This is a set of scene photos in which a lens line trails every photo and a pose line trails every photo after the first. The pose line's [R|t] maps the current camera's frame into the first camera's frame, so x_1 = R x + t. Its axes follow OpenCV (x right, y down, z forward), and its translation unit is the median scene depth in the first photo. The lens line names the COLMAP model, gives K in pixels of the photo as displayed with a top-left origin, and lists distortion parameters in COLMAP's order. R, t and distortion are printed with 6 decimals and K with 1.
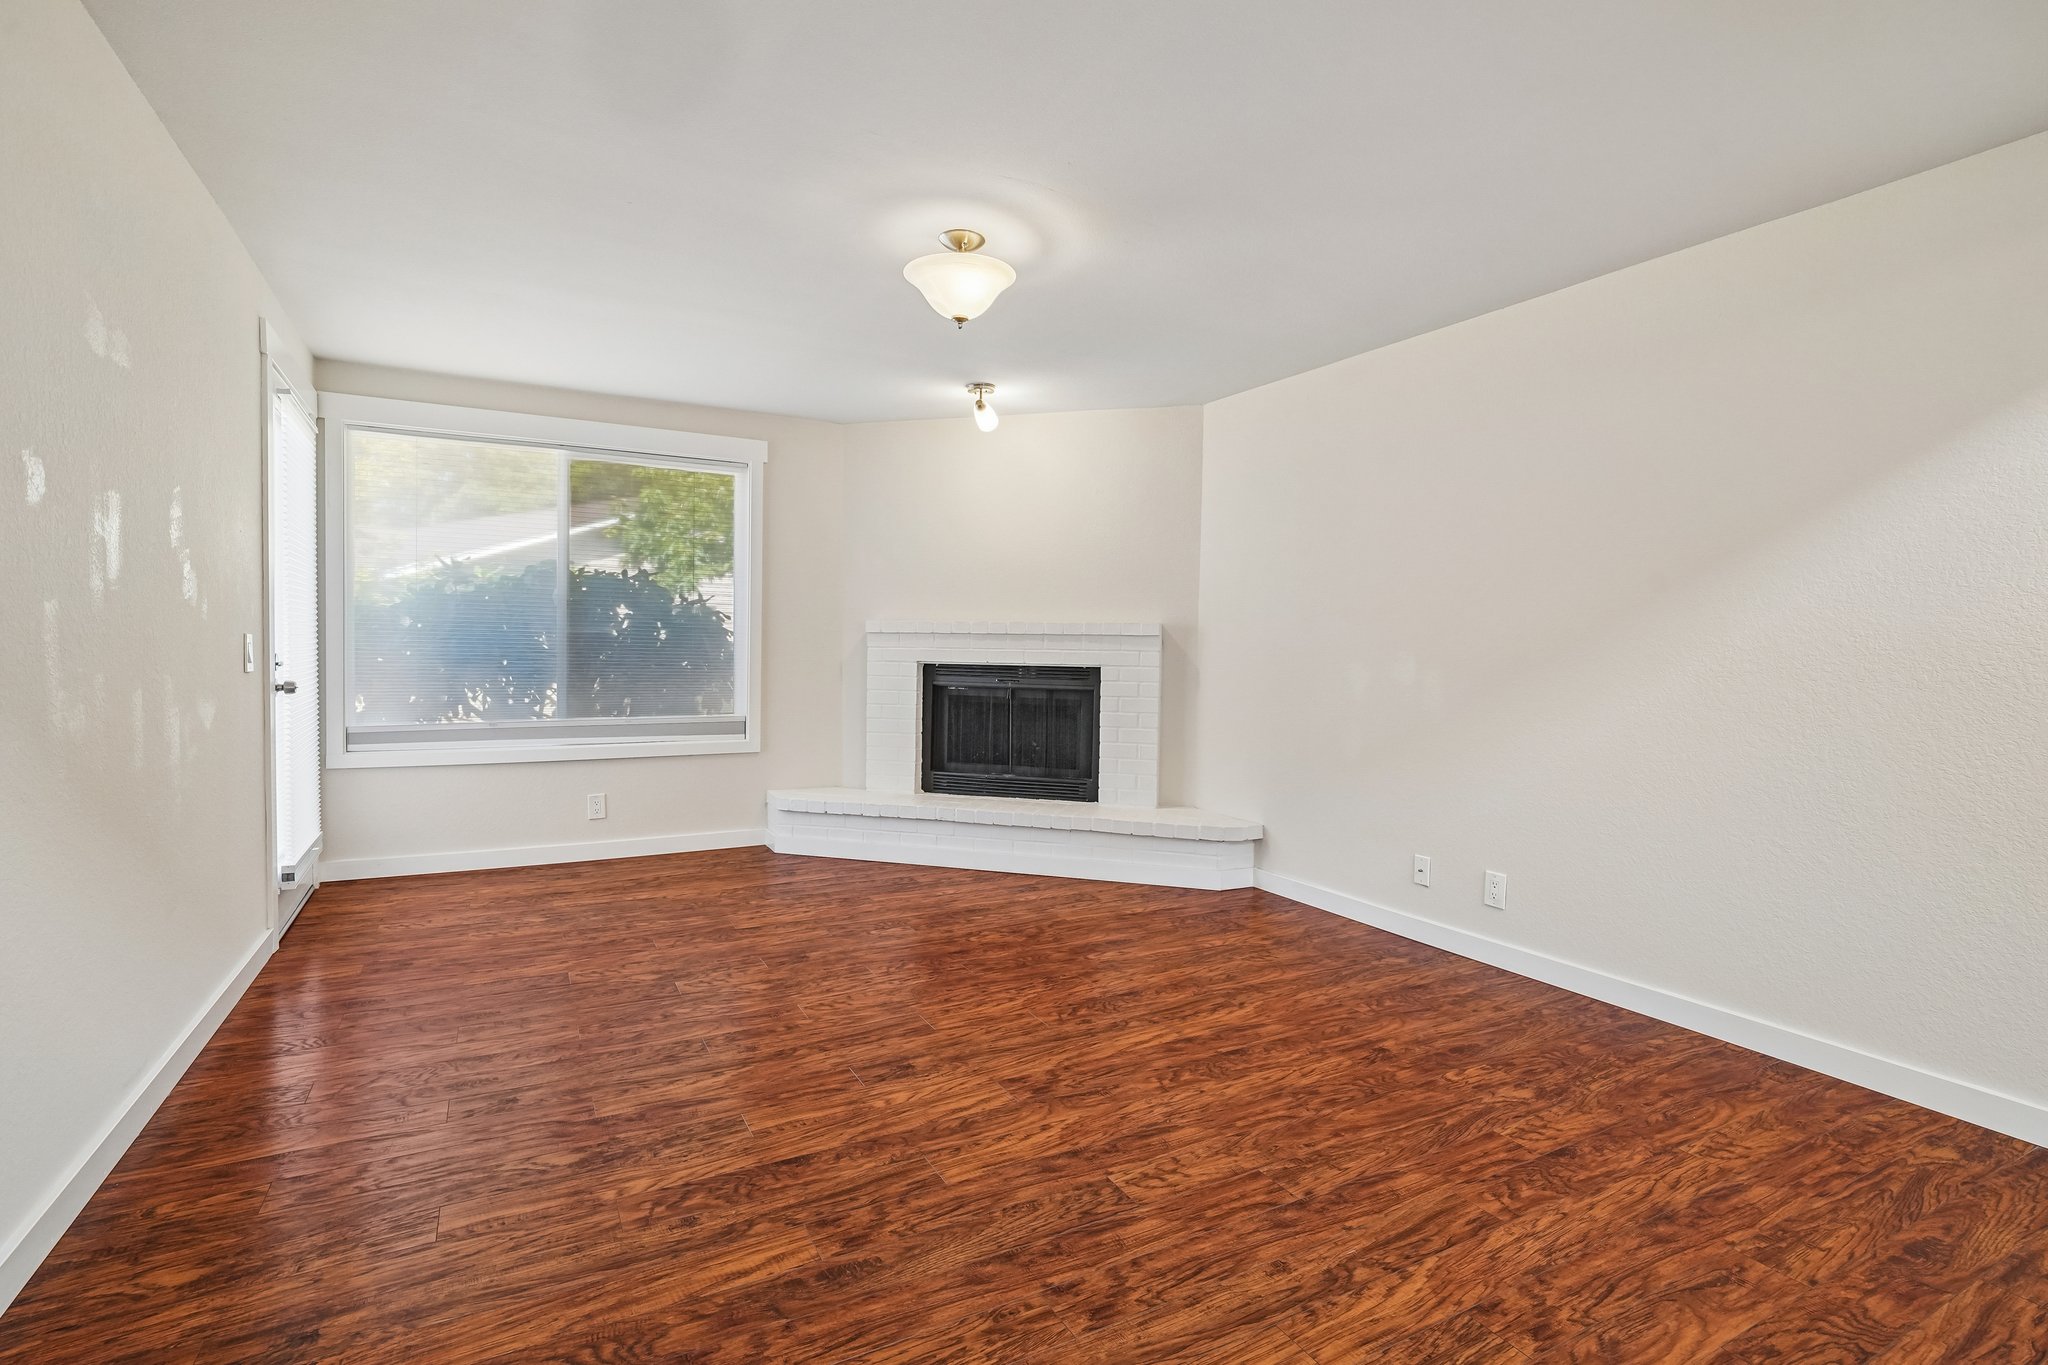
lens RADIAL K [[956.9, 0, 1036.8], [0, 956.9, 676.4], [0, 0, 1]] dist [-0.017019, 0.011111]
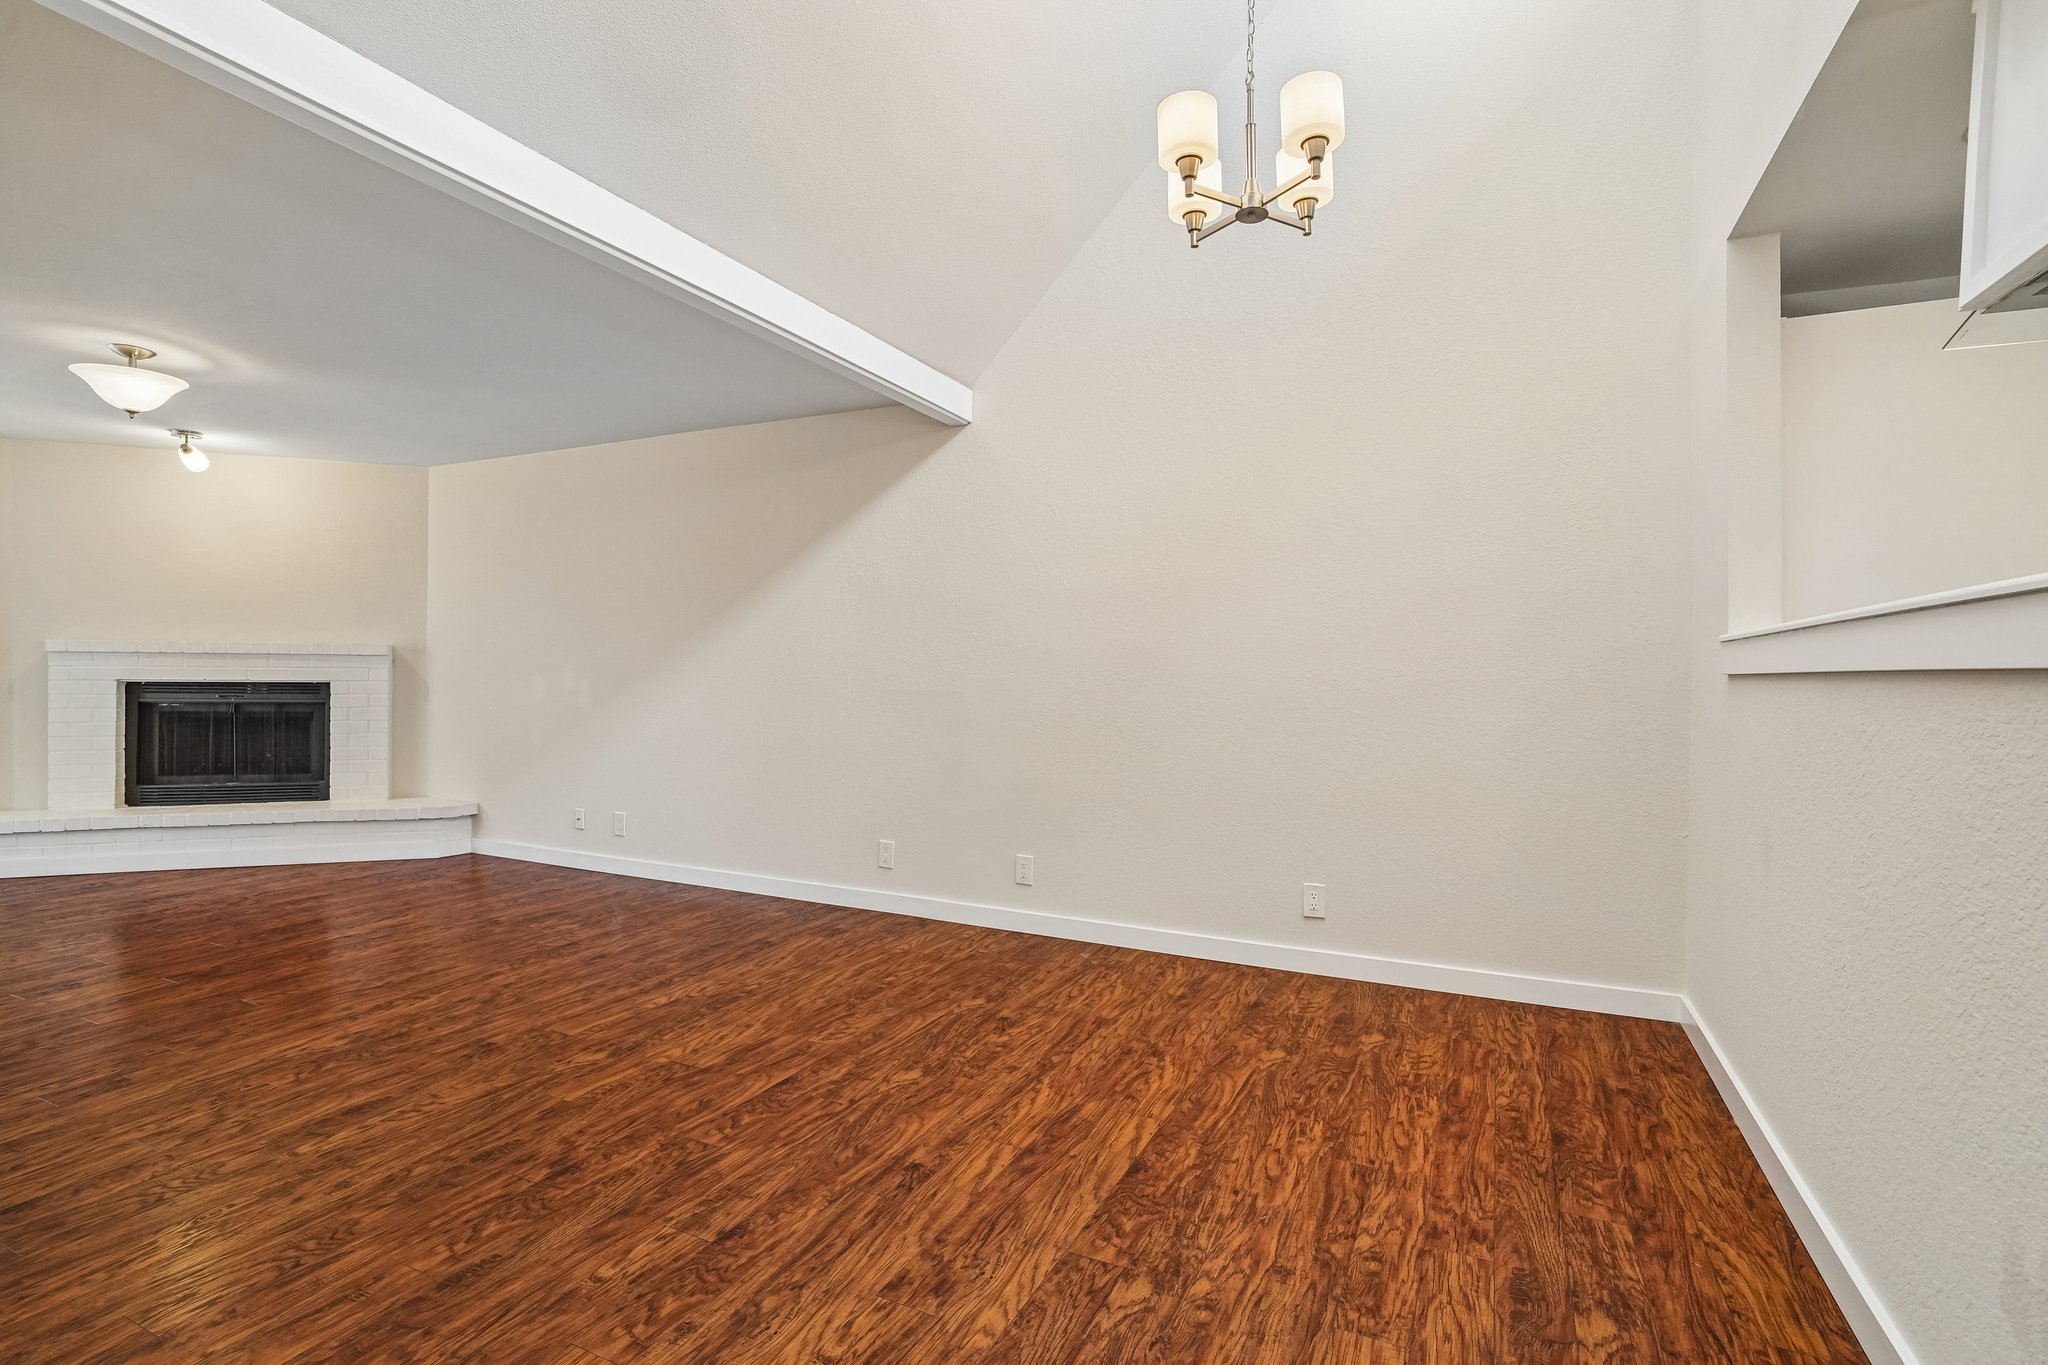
lens RADIAL K [[956.9, 0, 1019.5], [0, 956.9, 677.0], [0, 0, 1]] dist [-0.017019, 0.011111]
pose [[0.823693, -0.011326, 0.566922, 0.147916], [0.020890, 0.999728, -0.010378, 0.019208], [-0.566651, 0.020391, 0.823706, -0.615687]]
